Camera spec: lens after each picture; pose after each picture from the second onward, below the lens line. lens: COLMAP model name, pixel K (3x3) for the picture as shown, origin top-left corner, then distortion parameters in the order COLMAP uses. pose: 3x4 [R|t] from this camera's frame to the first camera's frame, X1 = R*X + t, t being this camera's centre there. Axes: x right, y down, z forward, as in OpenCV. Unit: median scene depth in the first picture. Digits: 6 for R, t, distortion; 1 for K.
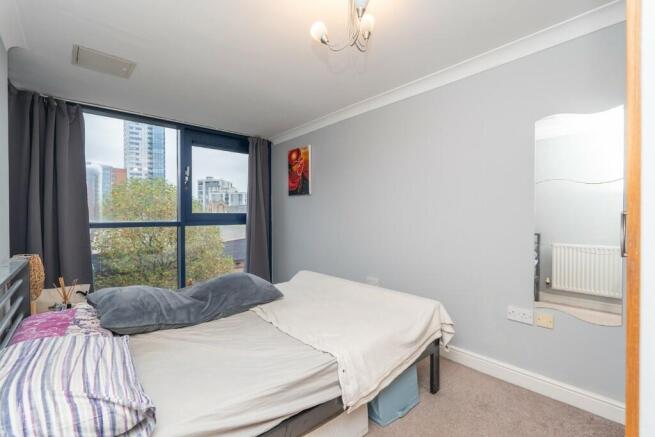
lens RADIAL K [[286.9, 0, 325.1], [0, 286.9, 216.8], [0, 0, 1]] dist [-0.005643, 0.001572]
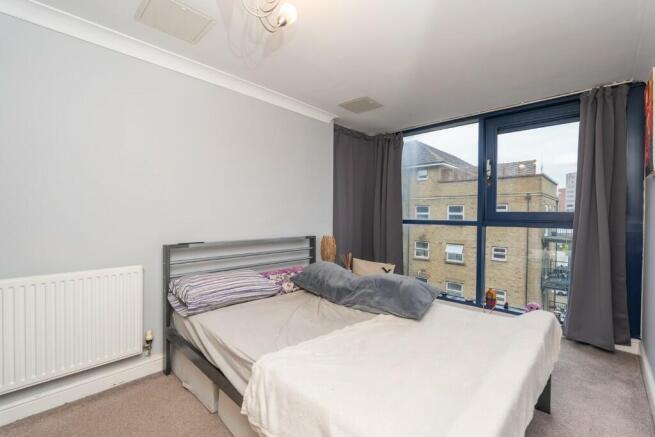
lens RADIAL K [[286.9, 0, 325.1], [0, 286.9, 218.3], [0, 0, 1]] dist [-0.005643, 0.001572]
pose [[0.086286, 0.022727, -0.996011, 0.391286], [-0.006421, 0.999732, 0.022255, -0.010077], [0.996250, 0.004475, 0.086409, 0.436193]]
